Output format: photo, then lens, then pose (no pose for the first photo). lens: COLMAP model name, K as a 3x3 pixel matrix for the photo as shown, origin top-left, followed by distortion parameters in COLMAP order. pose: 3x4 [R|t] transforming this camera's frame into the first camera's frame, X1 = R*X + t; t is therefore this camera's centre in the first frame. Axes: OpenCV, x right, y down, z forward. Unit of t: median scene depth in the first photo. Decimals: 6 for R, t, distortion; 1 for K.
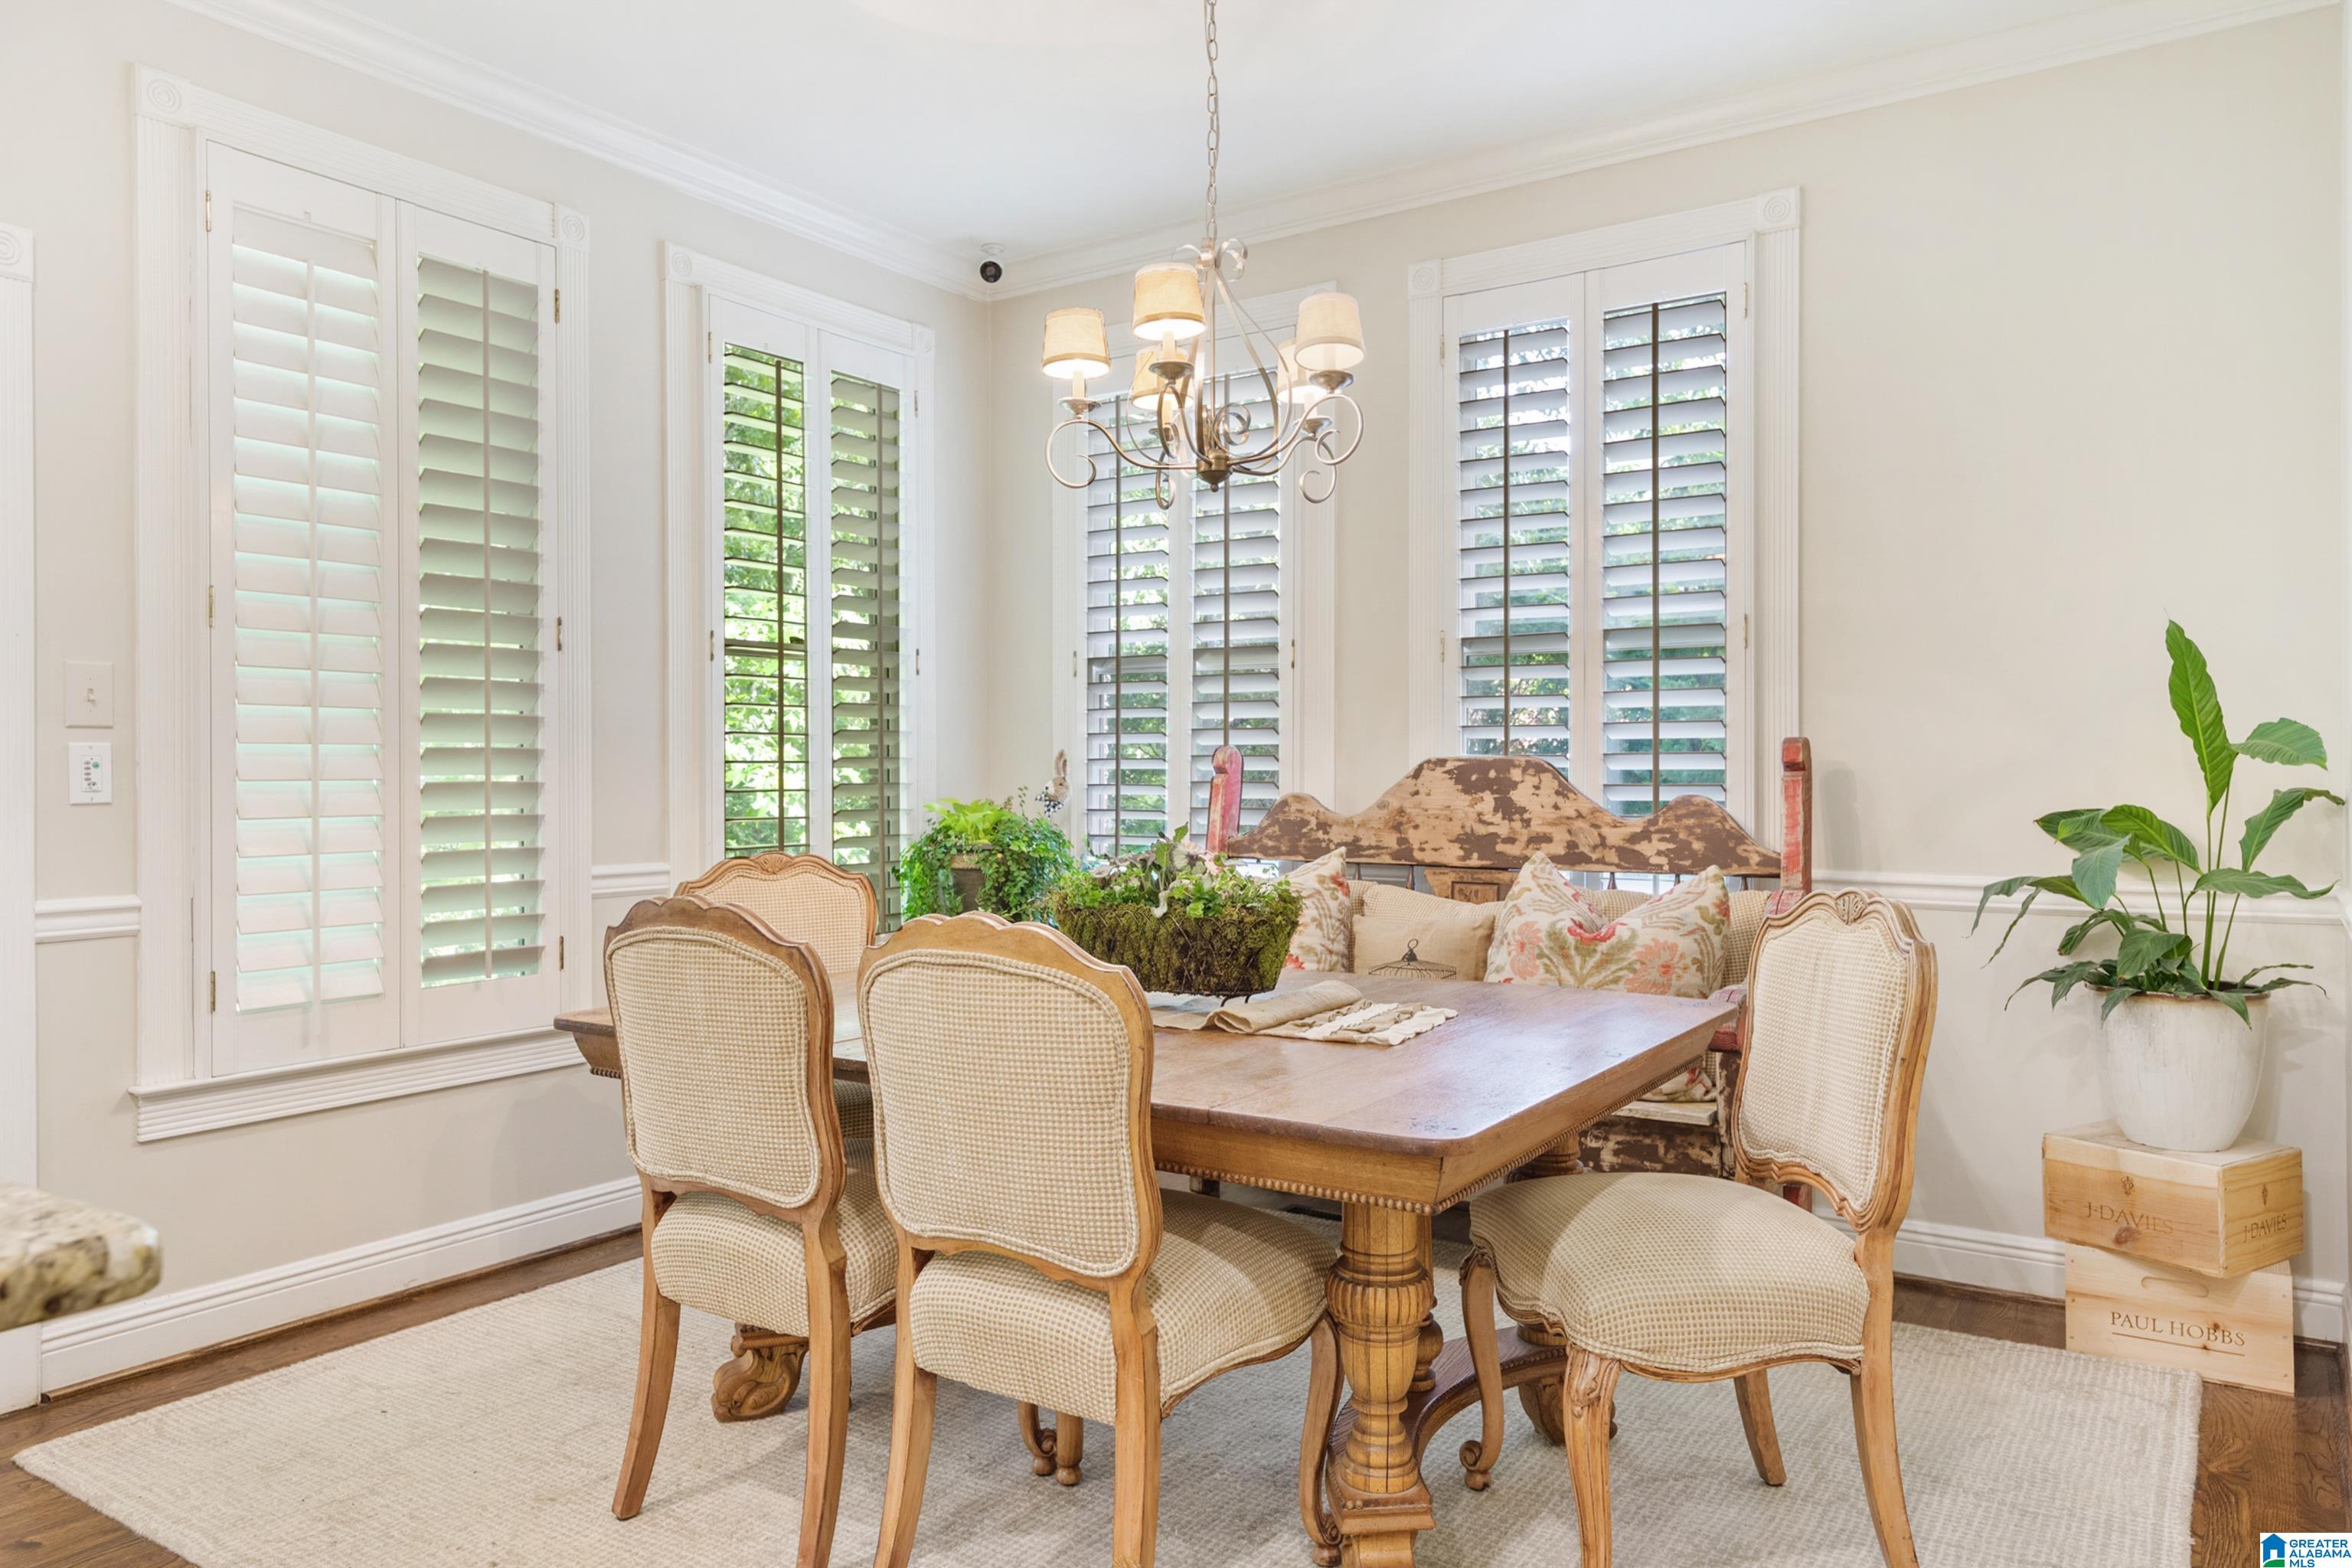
lens RADIAL K [[1572.2, 0, 1182.7], [0, 1572.2, 768.7], [0, 0, 1]] dist [0.008240, 0.001782]
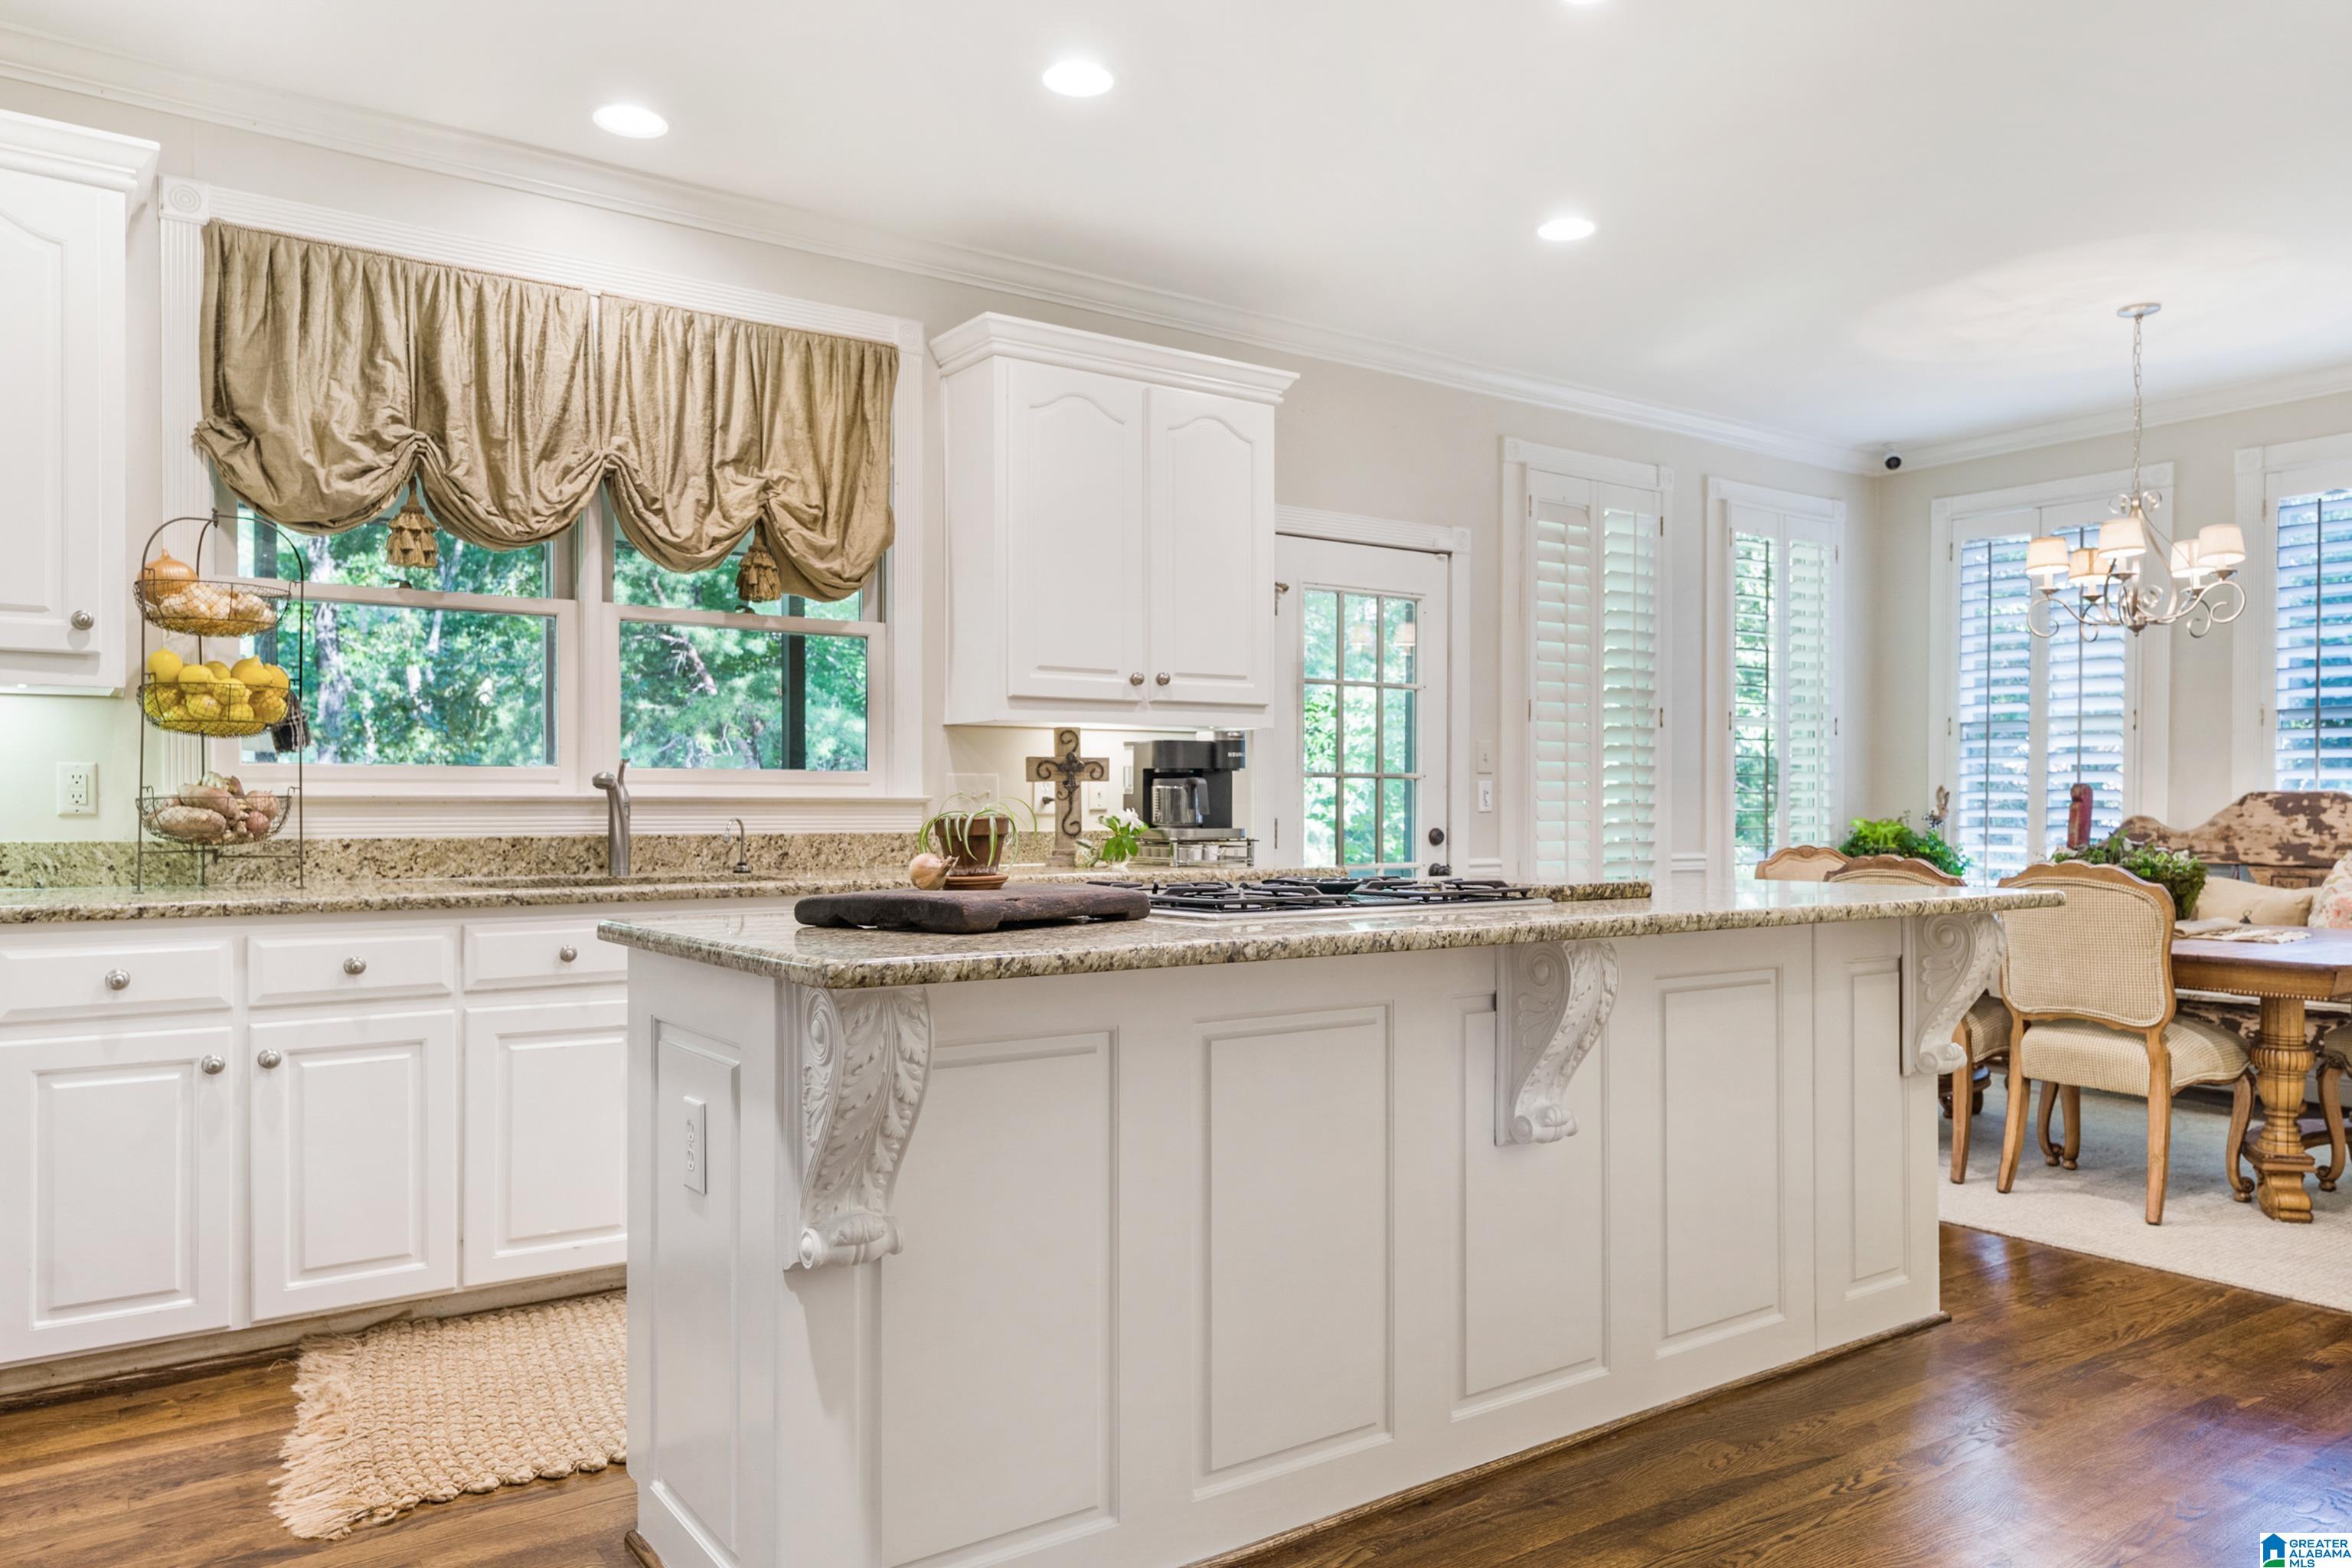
lens RADIAL K [[1572.2, 0, 1184.6], [0, 1572.2, 807.5], [0, 0, 1]] dist [0.008240, 0.001782]
pose [[0.933802, 0.008753, -0.357683, -0.259854], [-0.007271, 0.999959, 0.005488, 0.007535], [0.357716, -0.002523, 0.933827, -0.772270]]
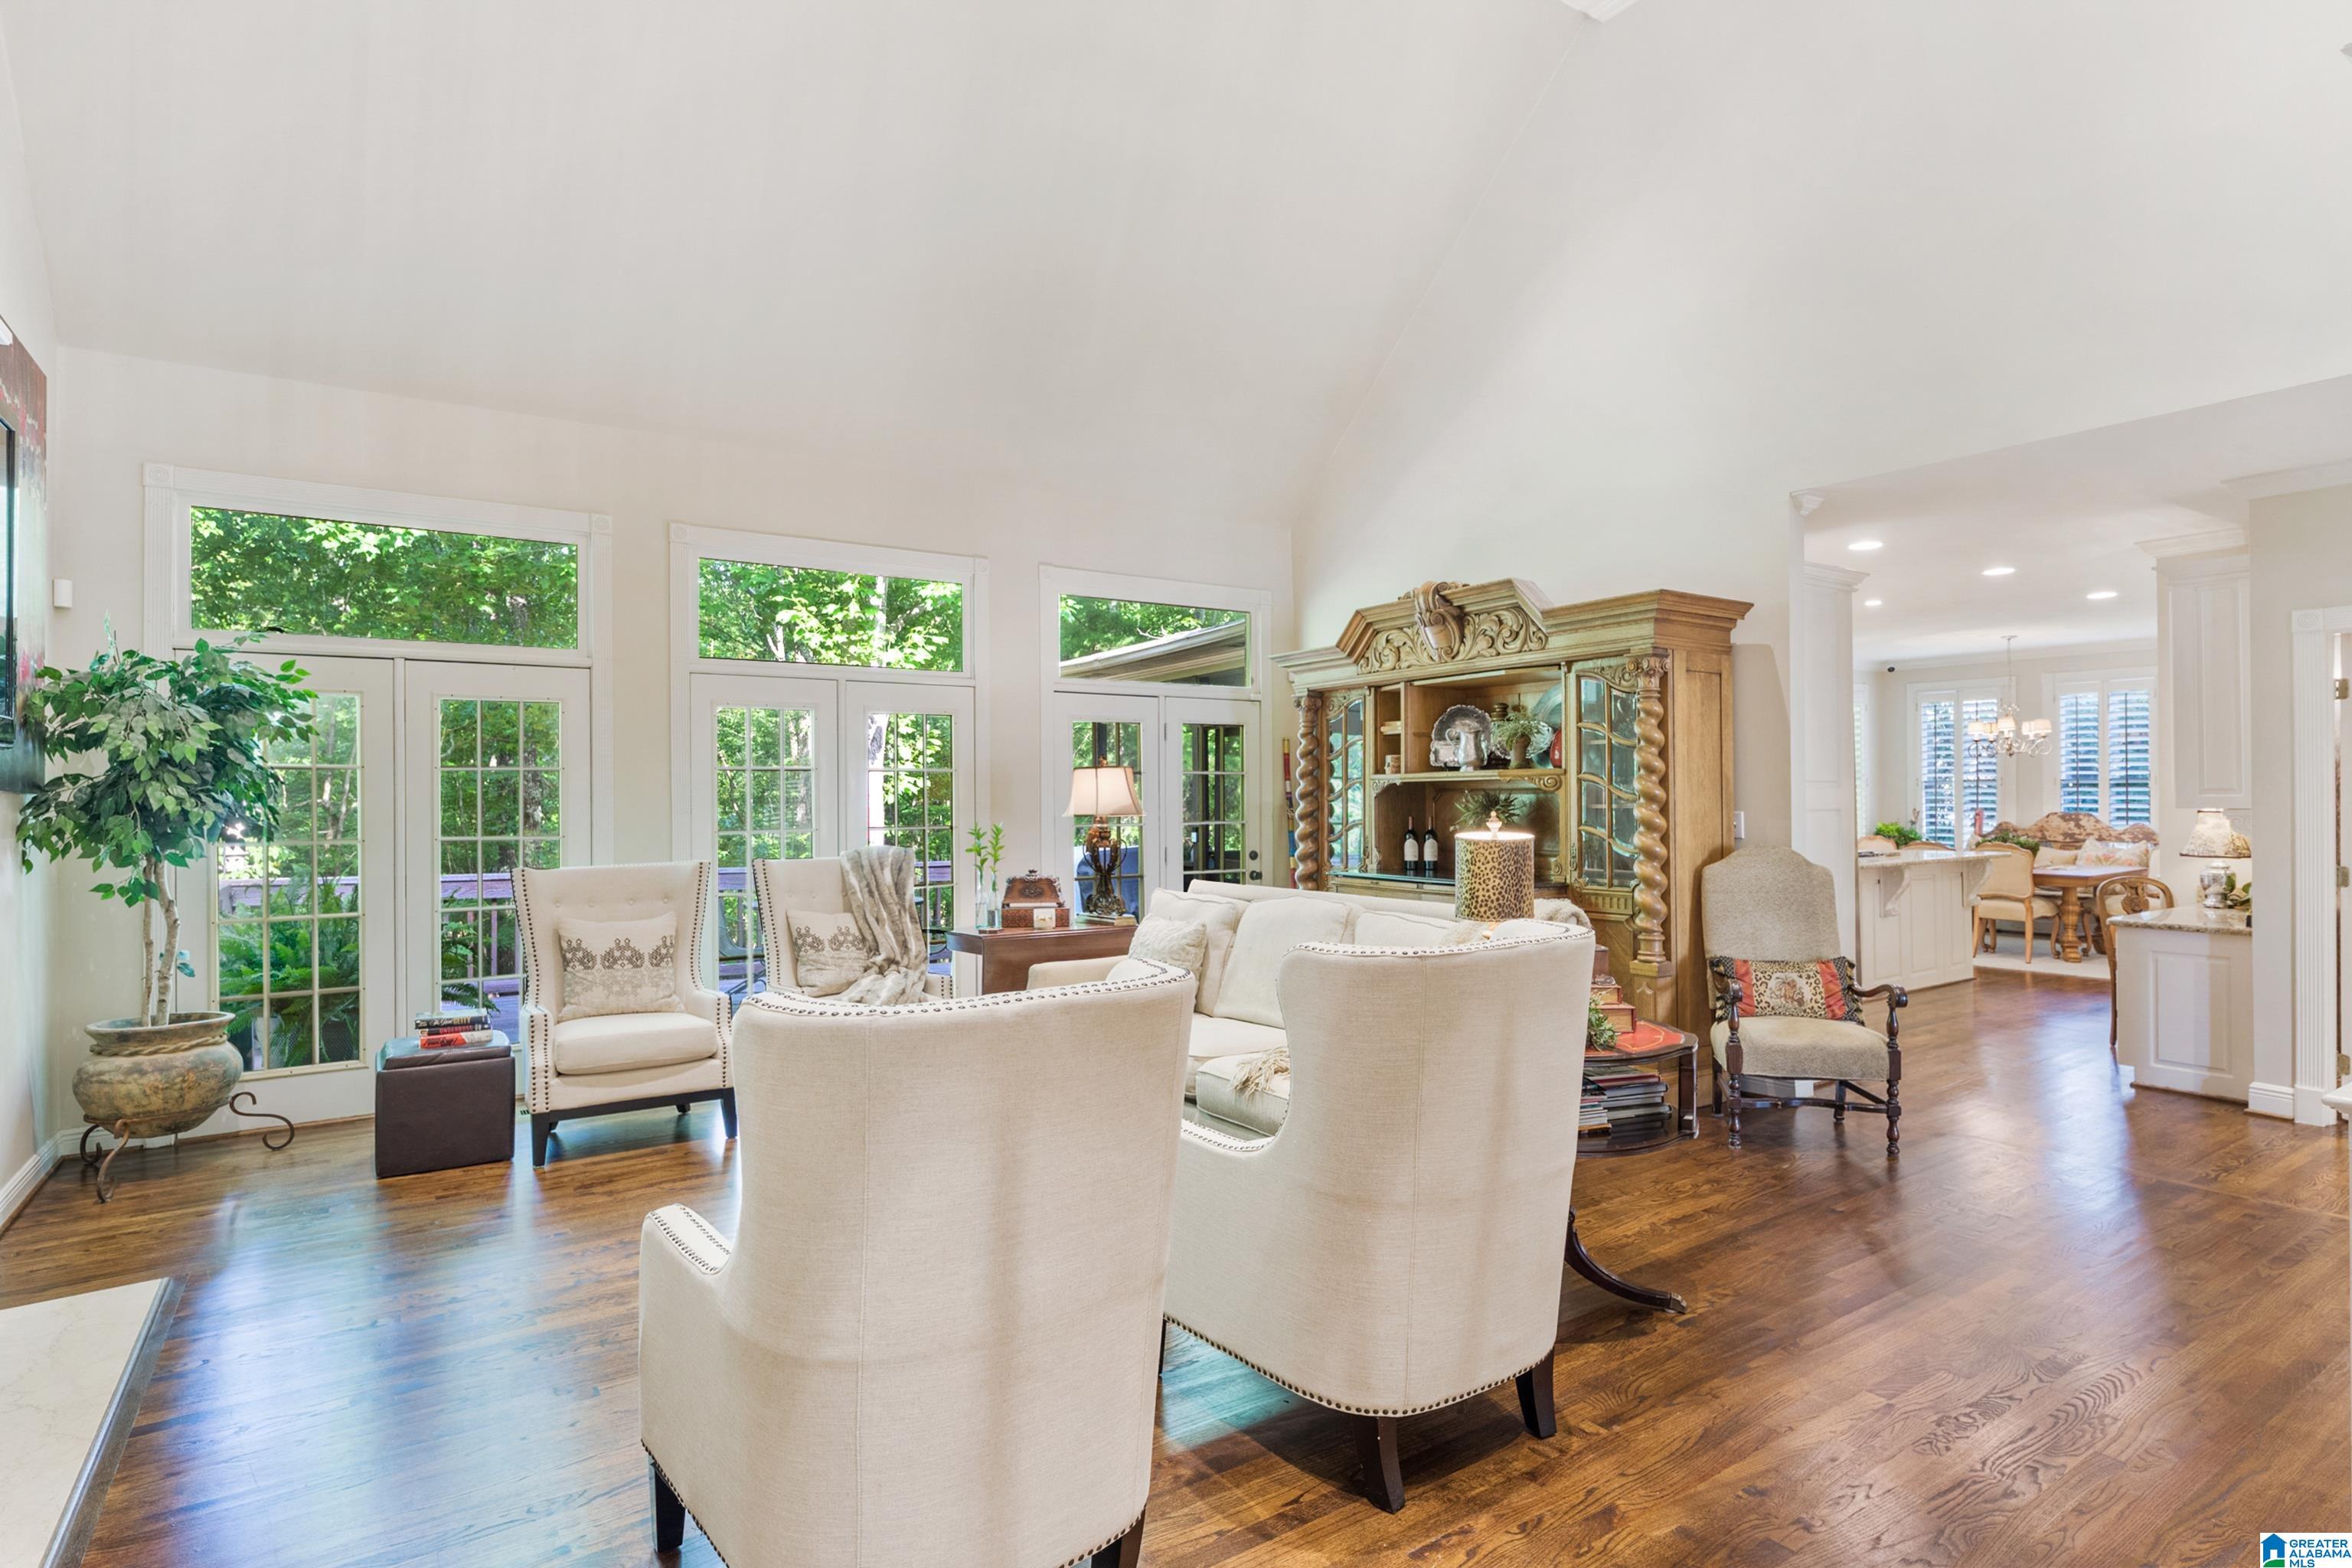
lens RADIAL K [[1199.1, 0, 1192.4], [0, 1199.1, 794.6], [0, 0, 1]] dist [0.000655, 0.000084]
pose [[0.931840, -0.006011, -0.362819, -0.732732], [0.006362, 0.999980, -0.000227, -0.063045], [0.362813, -0.002097, 0.931860, -2.457586]]
